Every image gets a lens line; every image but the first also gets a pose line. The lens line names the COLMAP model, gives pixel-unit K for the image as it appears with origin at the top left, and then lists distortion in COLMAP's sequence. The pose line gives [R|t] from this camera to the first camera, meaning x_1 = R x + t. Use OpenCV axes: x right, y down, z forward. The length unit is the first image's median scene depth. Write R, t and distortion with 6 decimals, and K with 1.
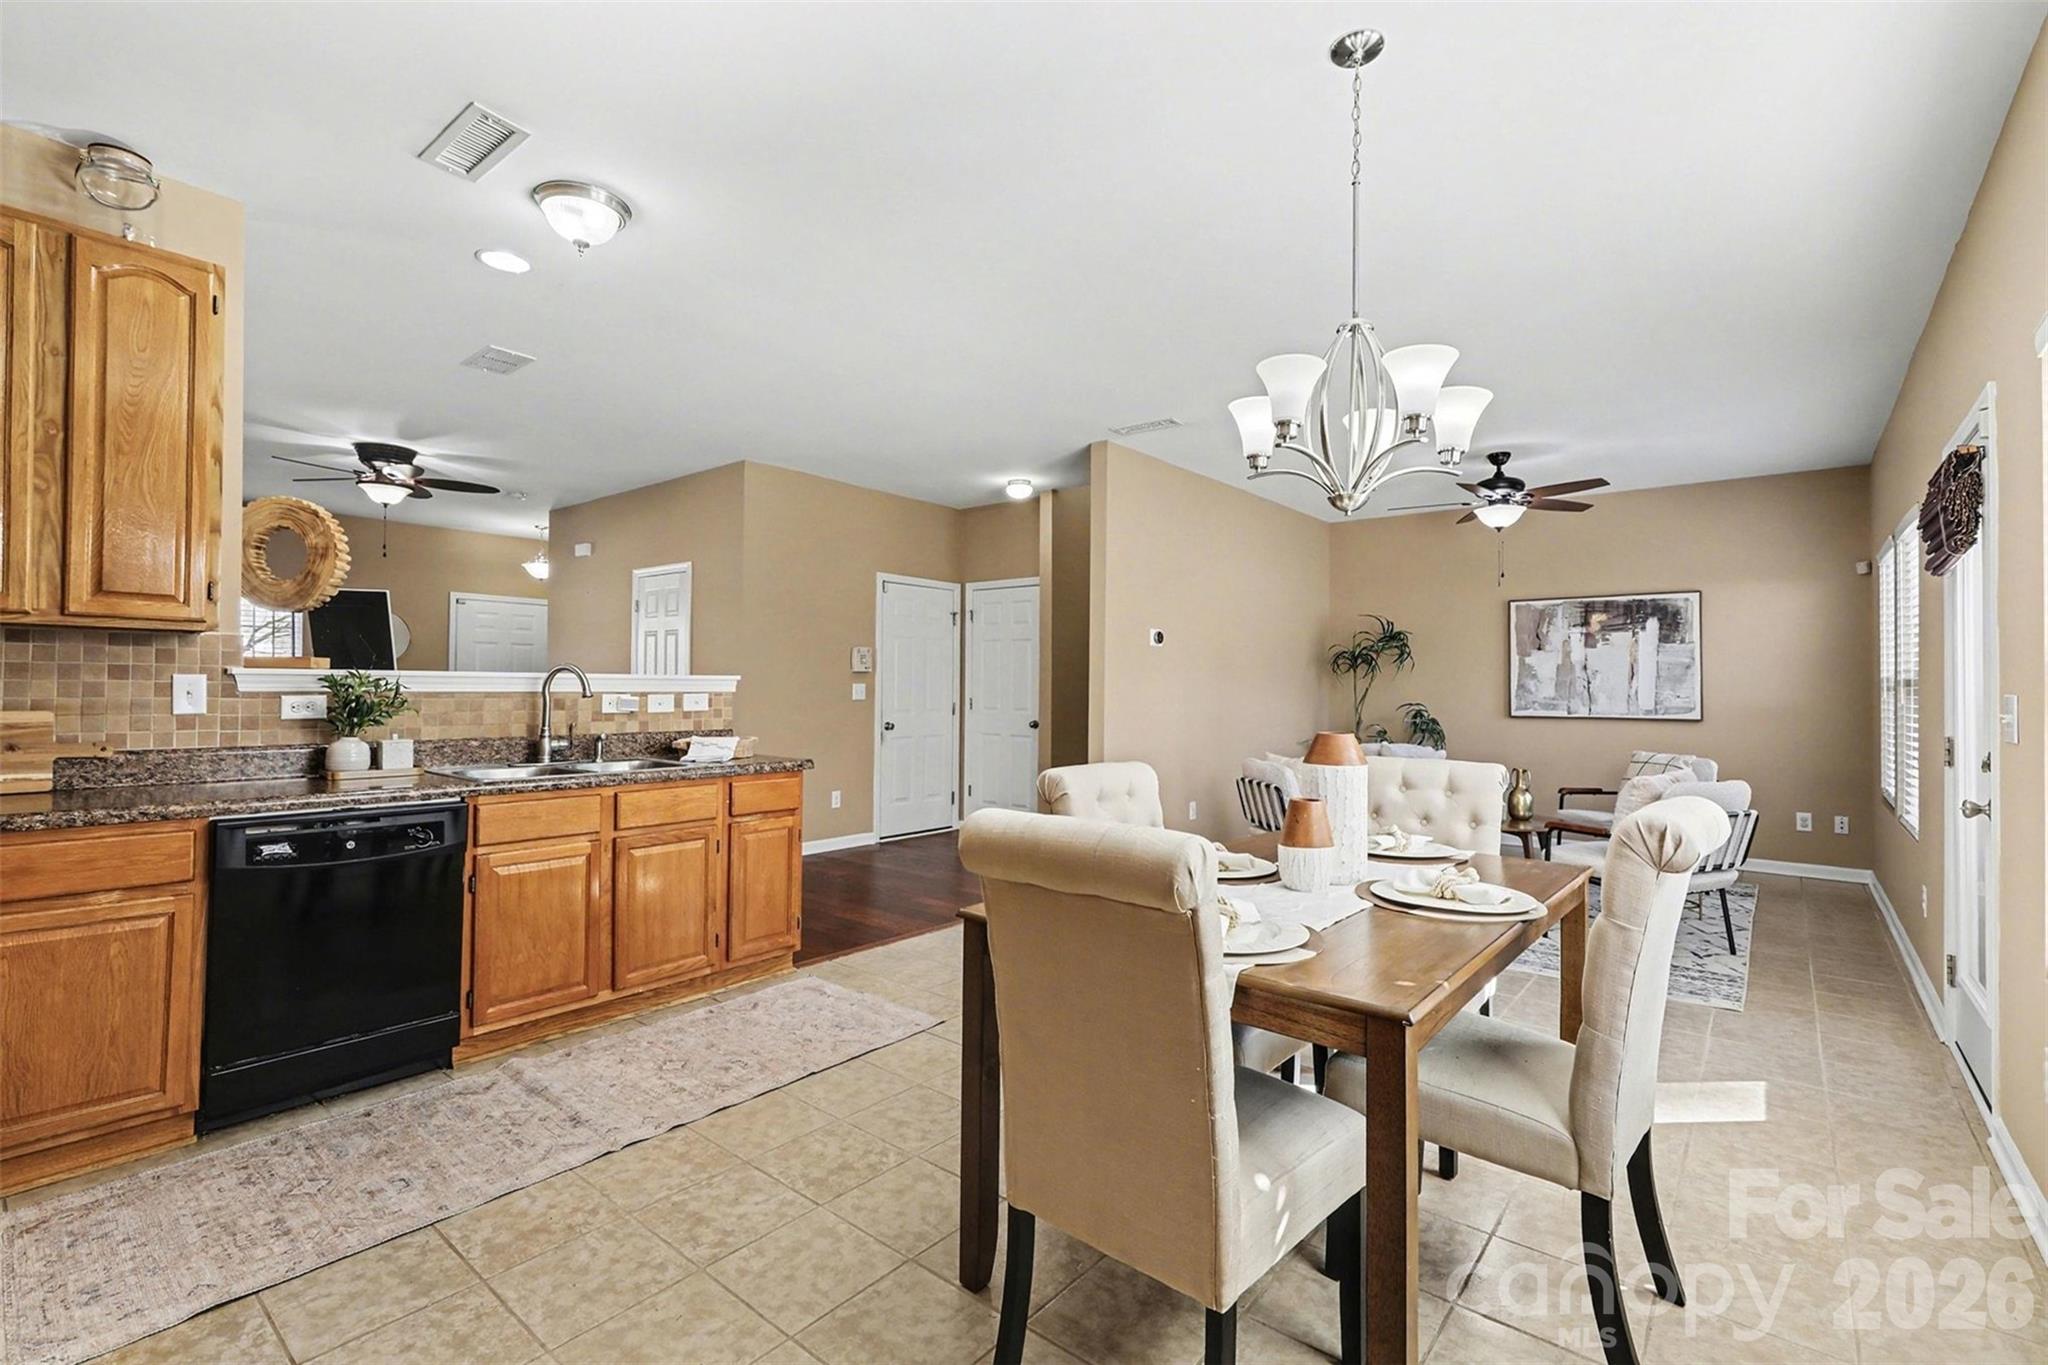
lens RADIAL K [[914.3, 0, 1017.3], [0, 914.3, 681.4], [0, 0, 1]] dist [0.005714, -0.002691]
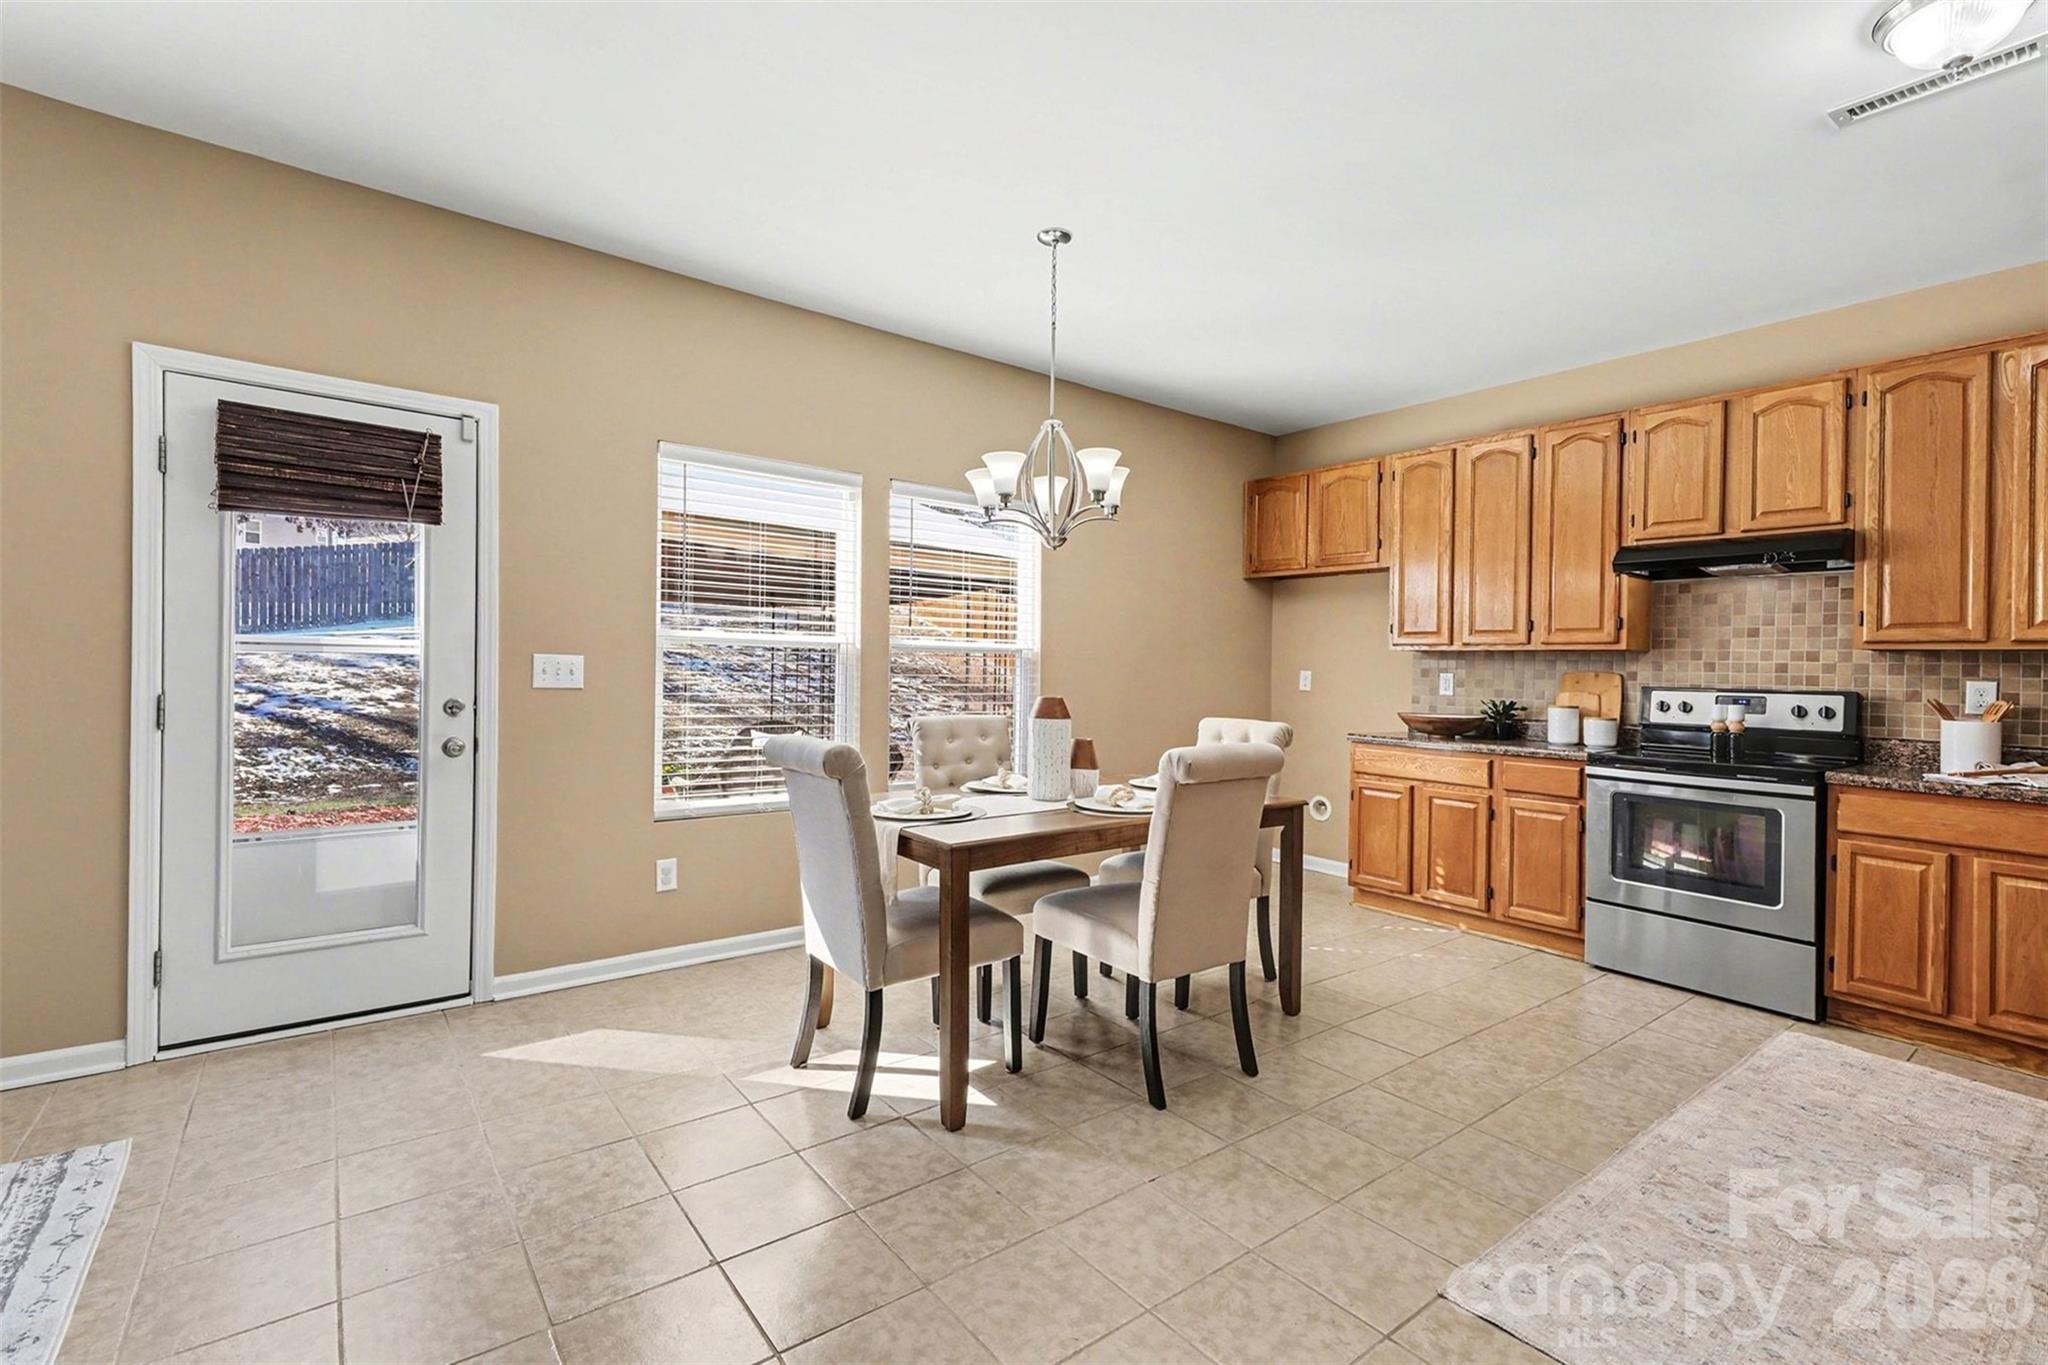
lens RADIAL K [[914.3, 0, 1032.7], [0, 914.3, 671.7], [0, 0, 1]] dist [0.005714, -0.002691]
pose [[-0.977949, -0.033575, 0.206128, 0.052399], [-0.034640, 0.999399, -0.001562, 0.013419], [-0.205951, -0.008668, -0.978524, 1.478449]]
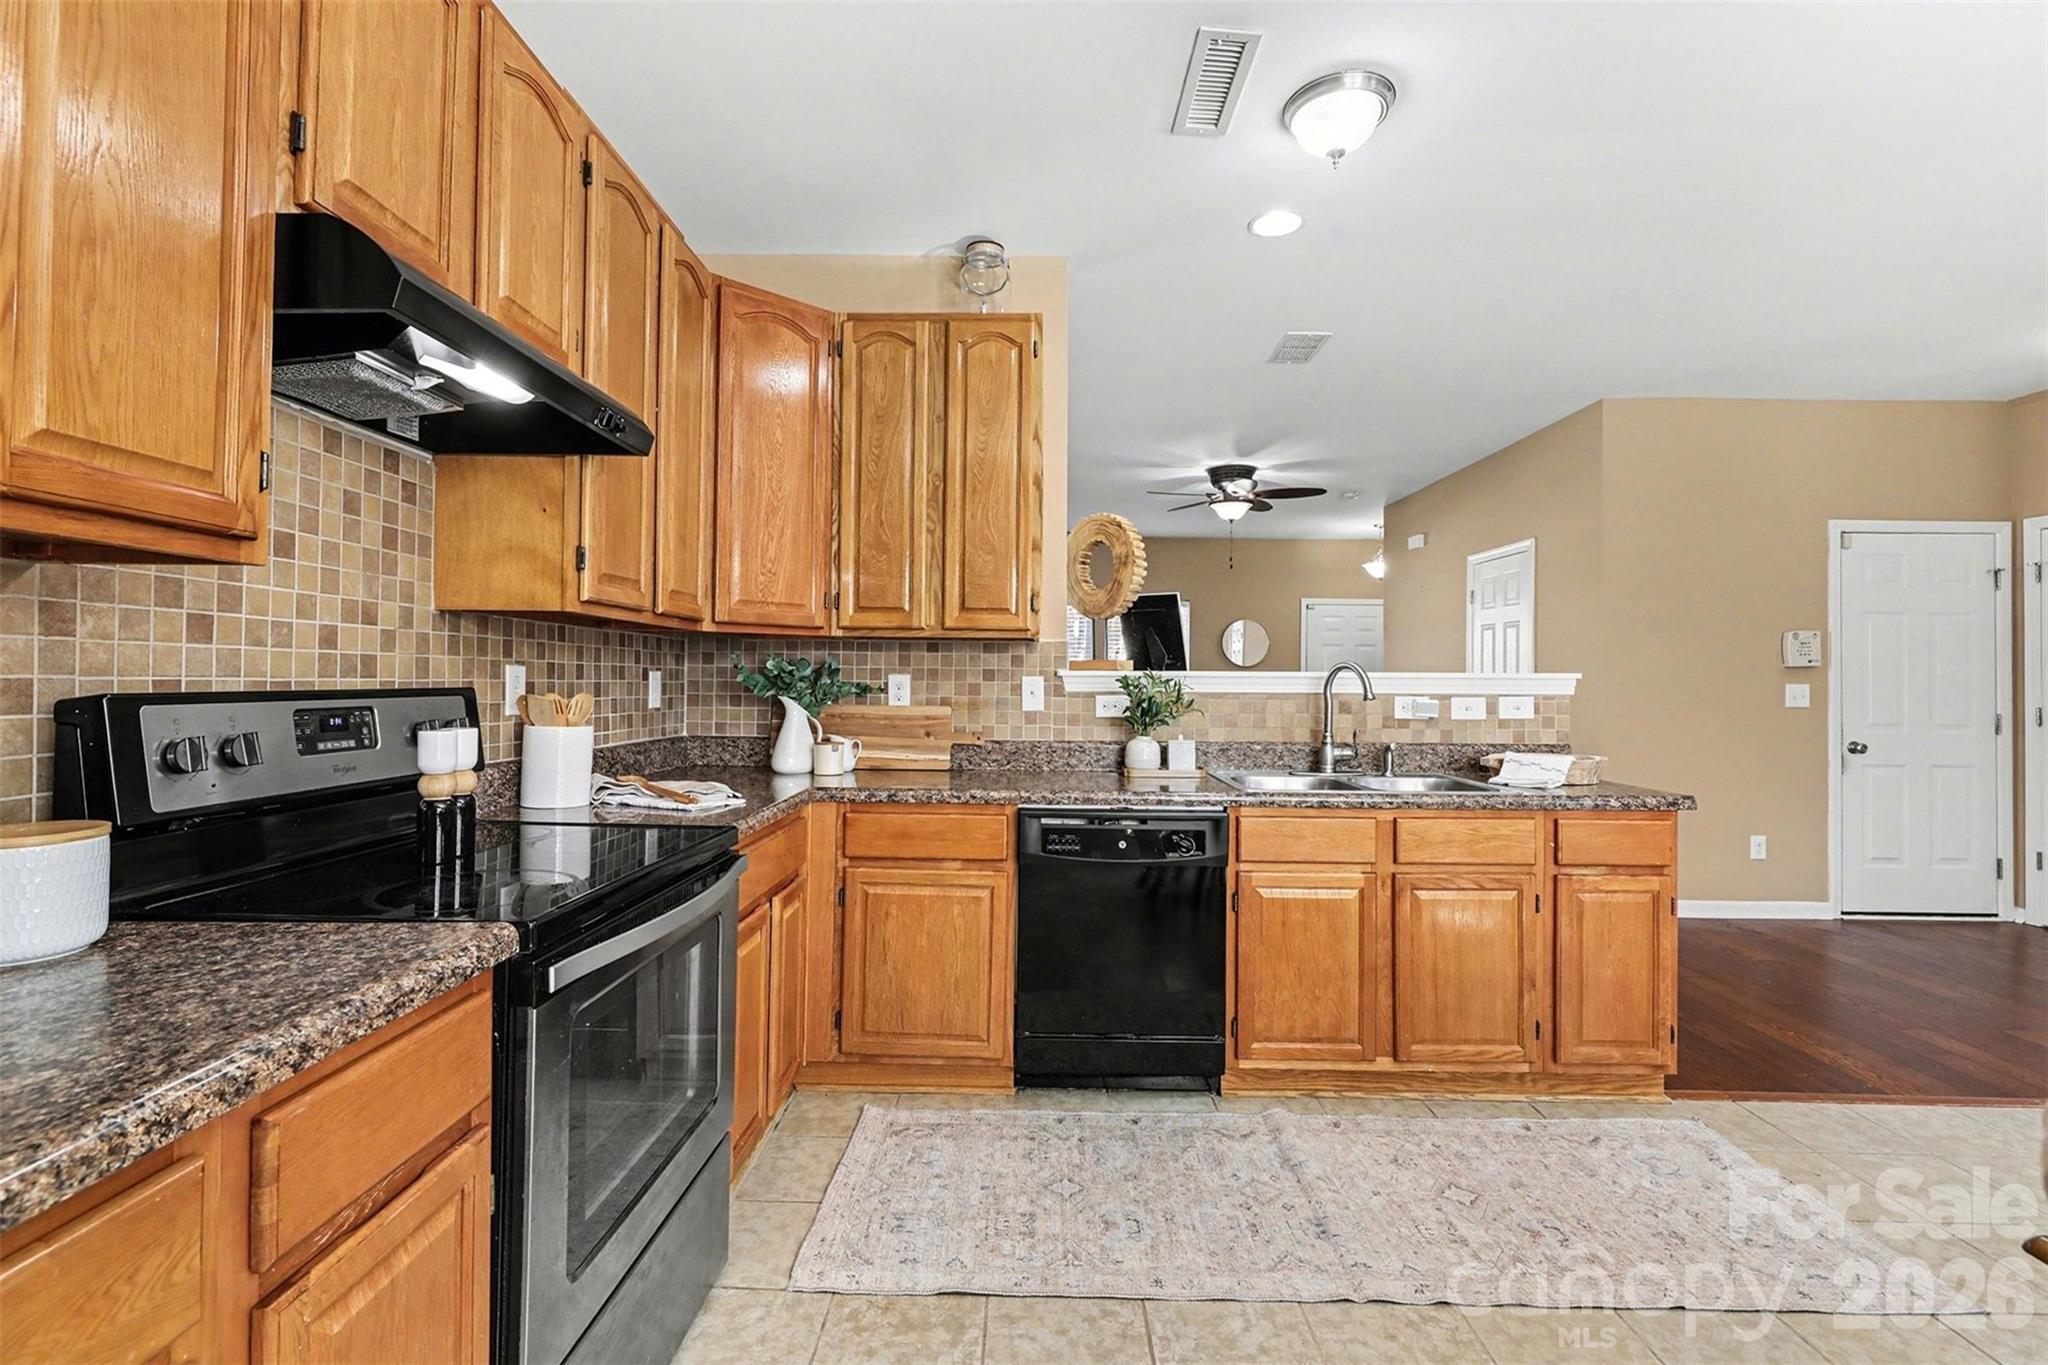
lens RADIAL K [[914.3, 0, 1010.8], [0, 914.3, 673.8], [0, 0, 1]] dist [0.005714, -0.002691]
pose [[0.629237, -0.010545, -0.777142, -0.017165], [0.003089, 0.999934, -0.011067, 0.001196], [0.777207, 0.004563, 0.629228, 0.201261]]
